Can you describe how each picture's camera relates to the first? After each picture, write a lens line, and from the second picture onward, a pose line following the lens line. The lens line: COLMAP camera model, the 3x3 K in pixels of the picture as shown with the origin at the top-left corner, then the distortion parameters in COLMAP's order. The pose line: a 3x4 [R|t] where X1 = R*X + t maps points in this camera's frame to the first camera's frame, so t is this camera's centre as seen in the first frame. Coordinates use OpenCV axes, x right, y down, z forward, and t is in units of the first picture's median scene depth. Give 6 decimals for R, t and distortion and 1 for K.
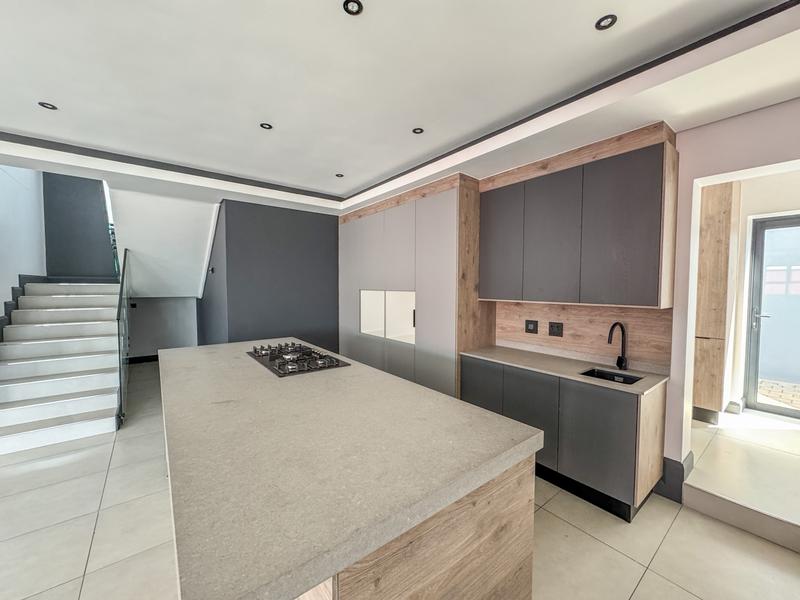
lens RADIAL K [[318.7, 0, 403.9], [0, 318.7, 299.6], [0, 0, 1]] dist [-0.003199, 0.000526]
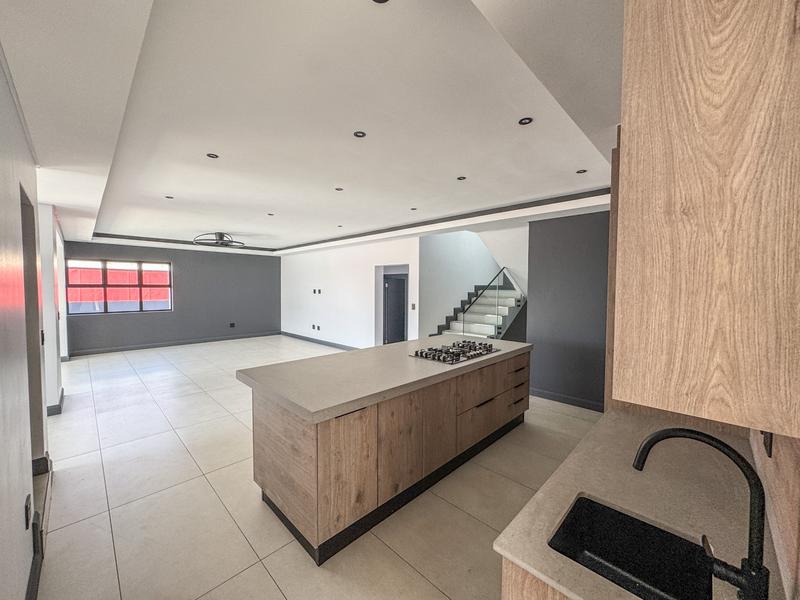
lens RADIAL K [[318.7, 0, 401.3], [0, 318.7, 297.2], [0, 0, 1]] dist [-0.003199, 0.000526]
pose [[0.113751, 0.032496, -0.992978, 0.720890], [-0.045170, 0.998601, 0.027506, -0.055655], [0.992482, 0.041724, 0.115060, 0.505317]]
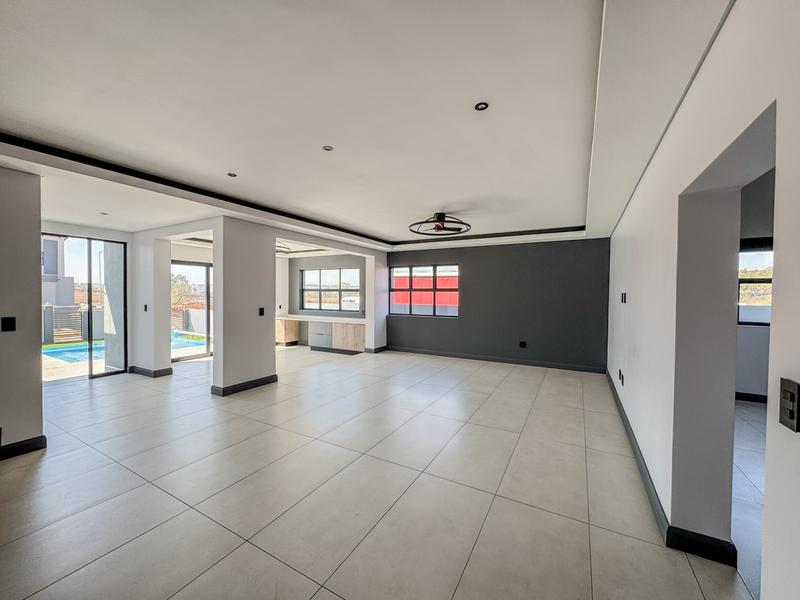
lens RADIAL K [[318.7, 0, 396.7], [0, 318.7, 297.1], [0, 0, 1]] dist [-0.003199, 0.000526]
pose [[-0.927084, -0.010133, -0.374717, -0.859183], [-0.028425, 0.998657, 0.043319, -0.026073], [0.373774, 0.050812, -0.926127, 0.928624]]
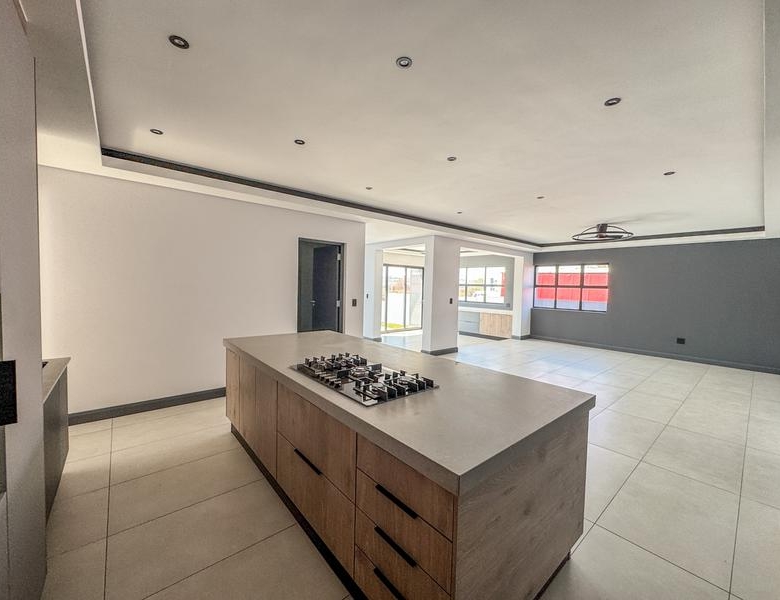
lens RADIAL K [[317.9, 0, 389.8], [0, 317.9, 298.7], [0, 0, 1]] dist [-0.000953, -0.000410]
pose [[-0.998829, -0.029141, -0.038607, -0.304285], [-0.032147, 0.996301, 0.079692, -0.045909], [0.036142, 0.080840, -0.996072, 1.413625]]
